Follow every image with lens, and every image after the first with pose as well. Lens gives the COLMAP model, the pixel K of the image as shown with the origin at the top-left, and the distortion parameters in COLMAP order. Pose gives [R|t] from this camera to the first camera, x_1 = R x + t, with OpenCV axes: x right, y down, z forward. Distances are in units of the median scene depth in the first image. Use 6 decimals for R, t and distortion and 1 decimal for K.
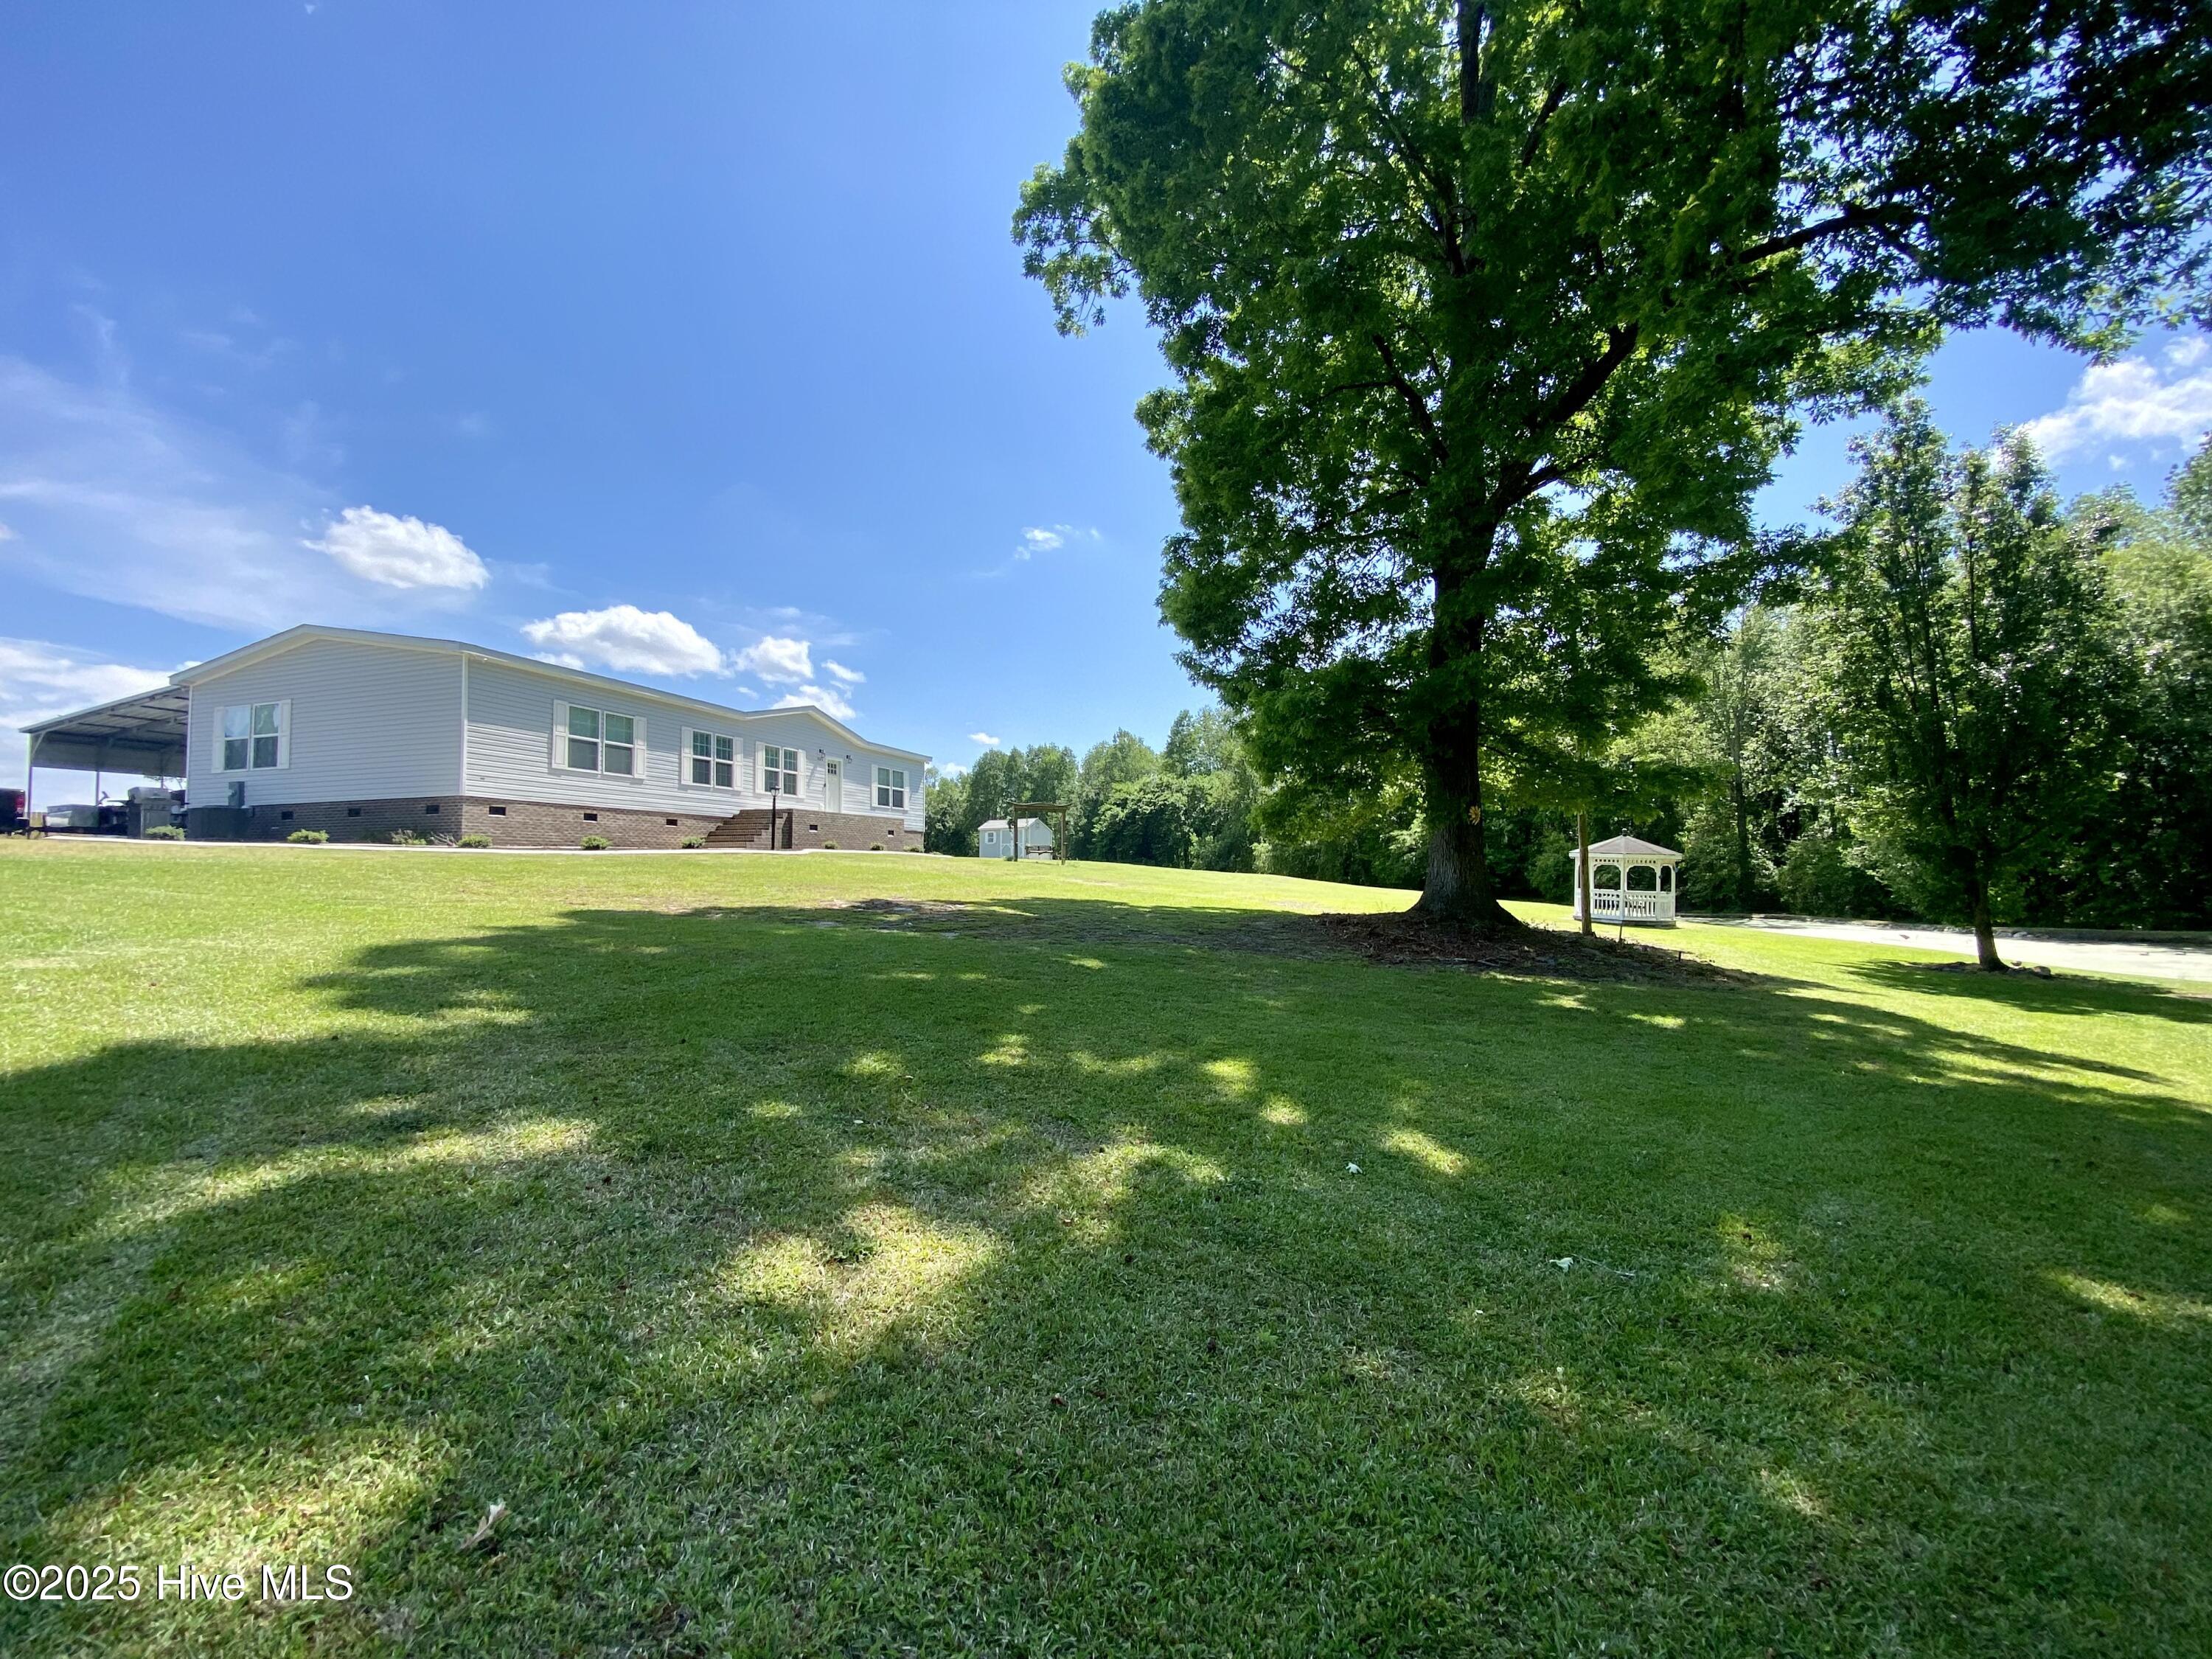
lens RADIAL K [[877.1, 0, 1106.0], [0, 877.1, 829.5], [0, 0, 1]] dist [0.000306, 0.000401]
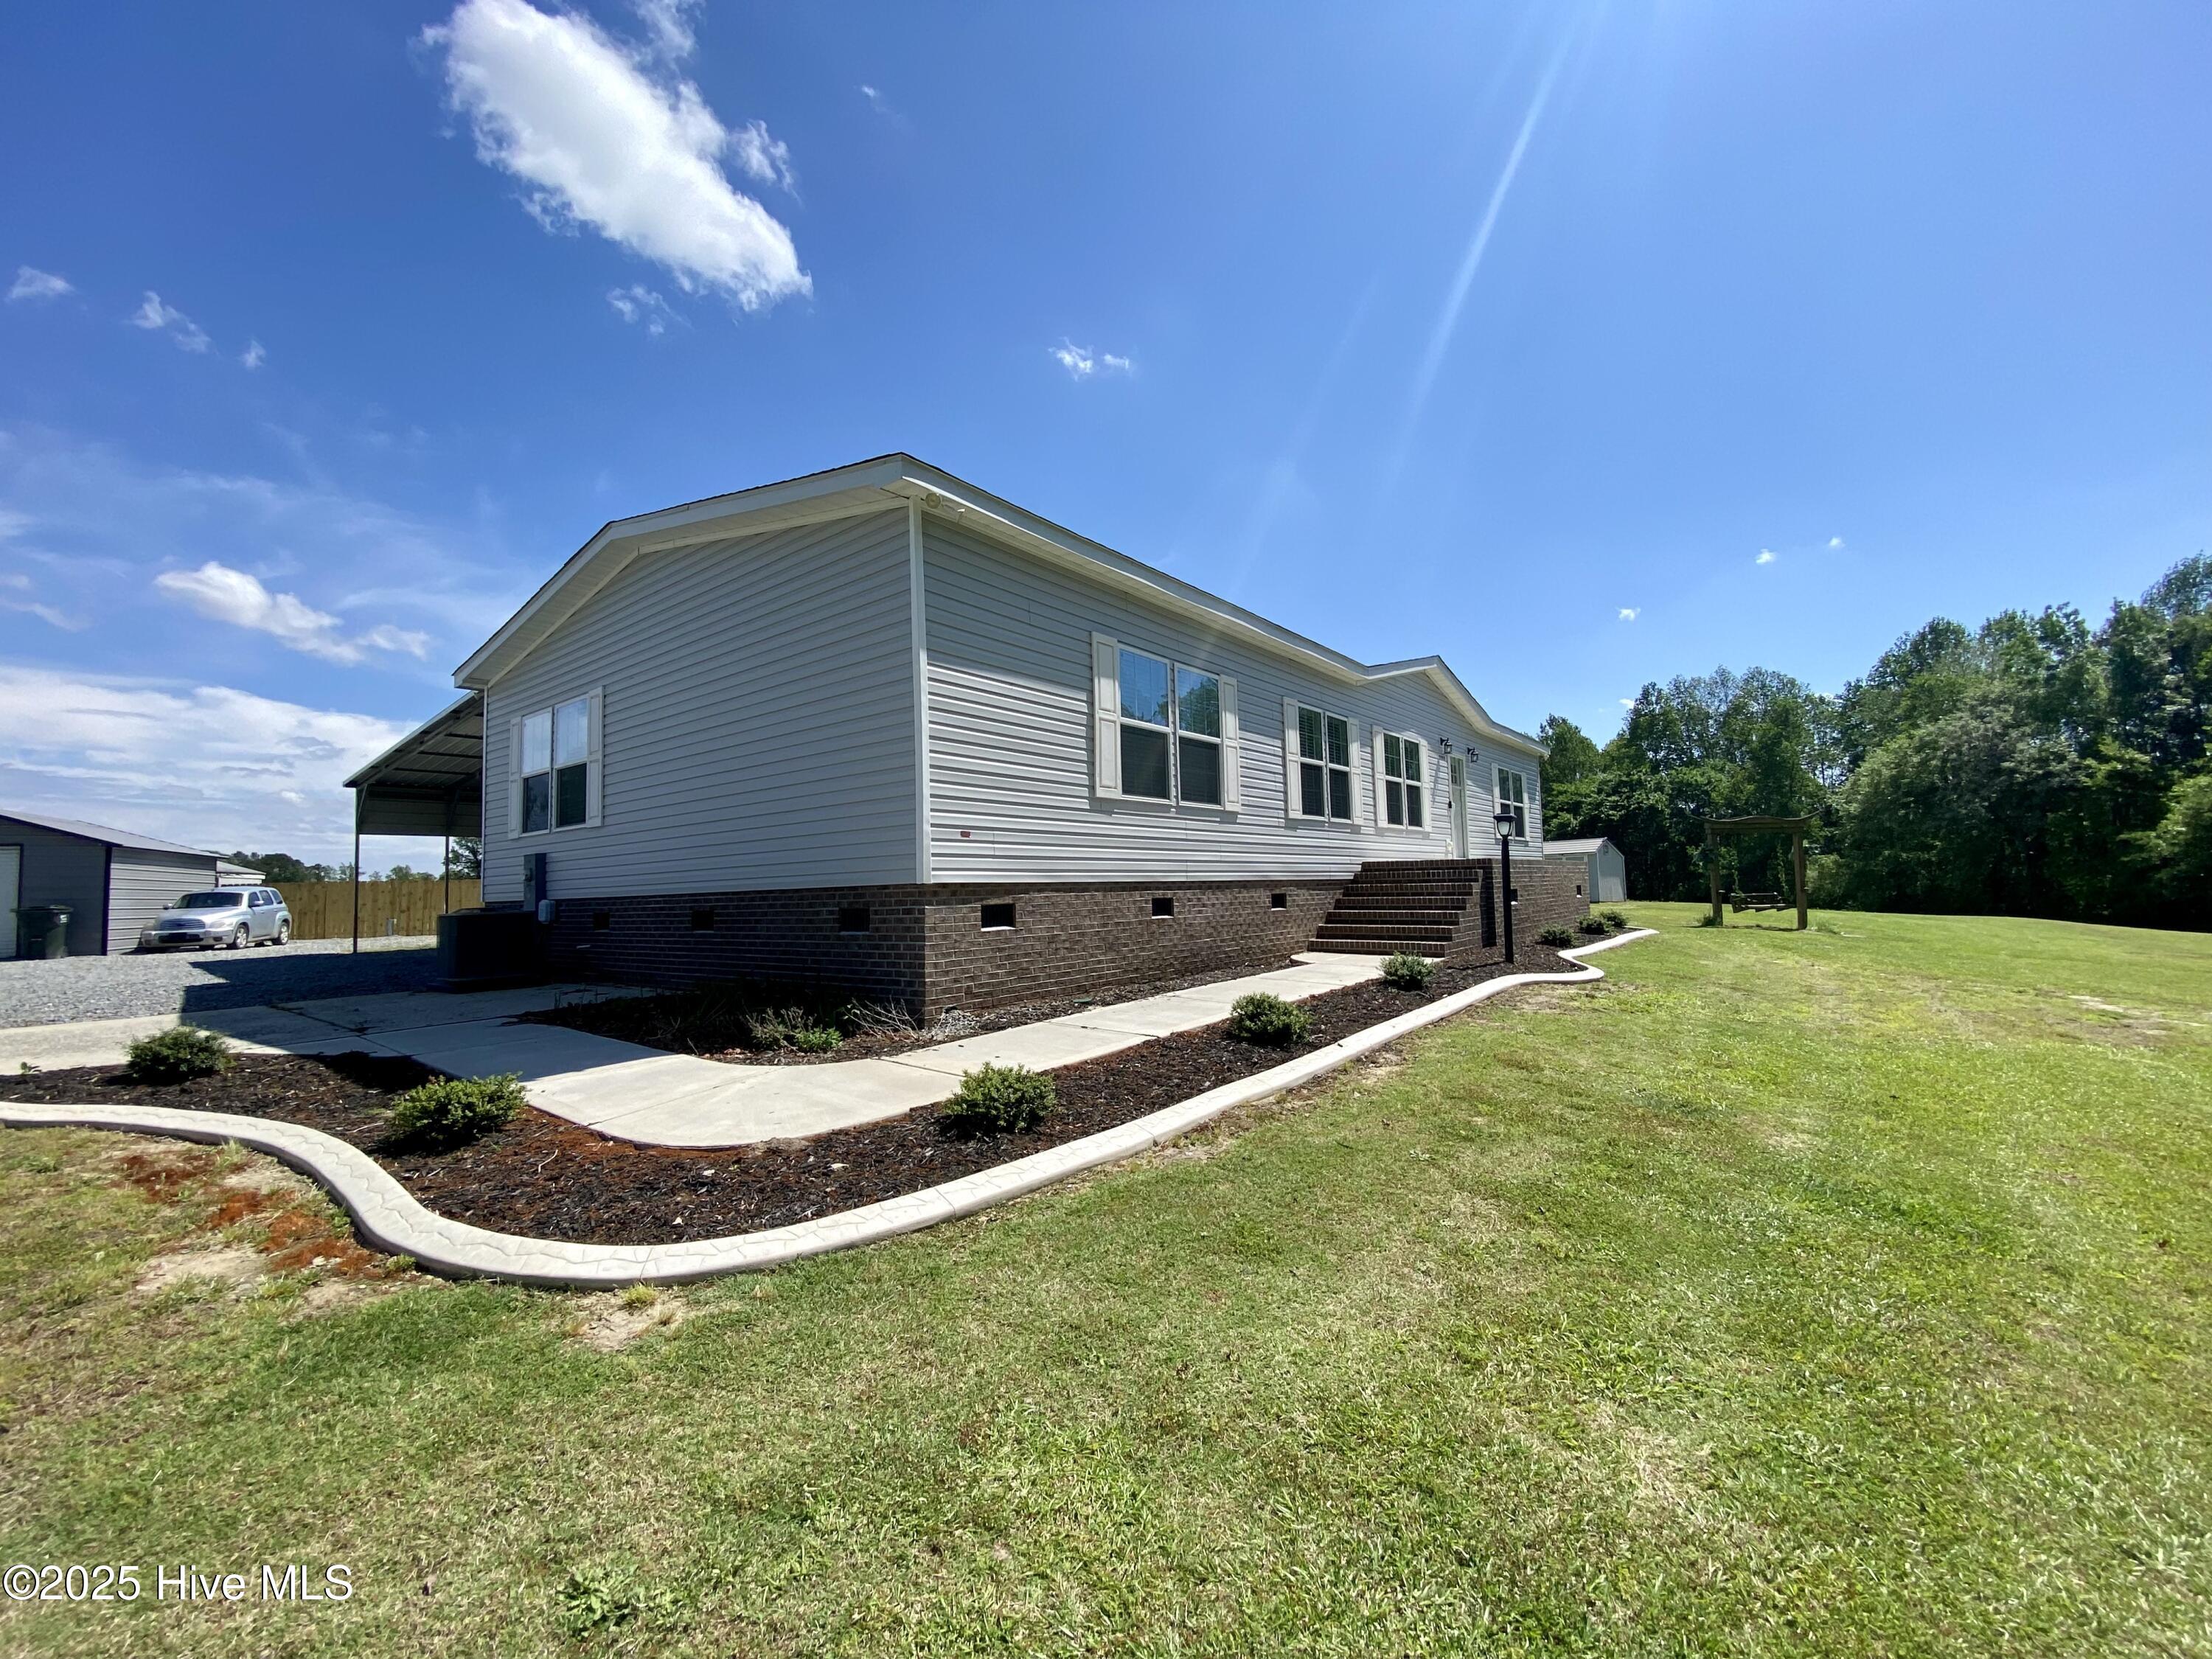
lens RADIAL K [[889.6, 0, 1105.9], [0, 889.6, 846.8], [0, 0, 1]] dist [0.000335, -0.008819]
pose [[0.927415, -0.030078, -0.372823, -0.370100], [0.031838, 0.999492, -0.001438, -0.035887], [0.372677, -0.010536, 0.927901, 0.482693]]
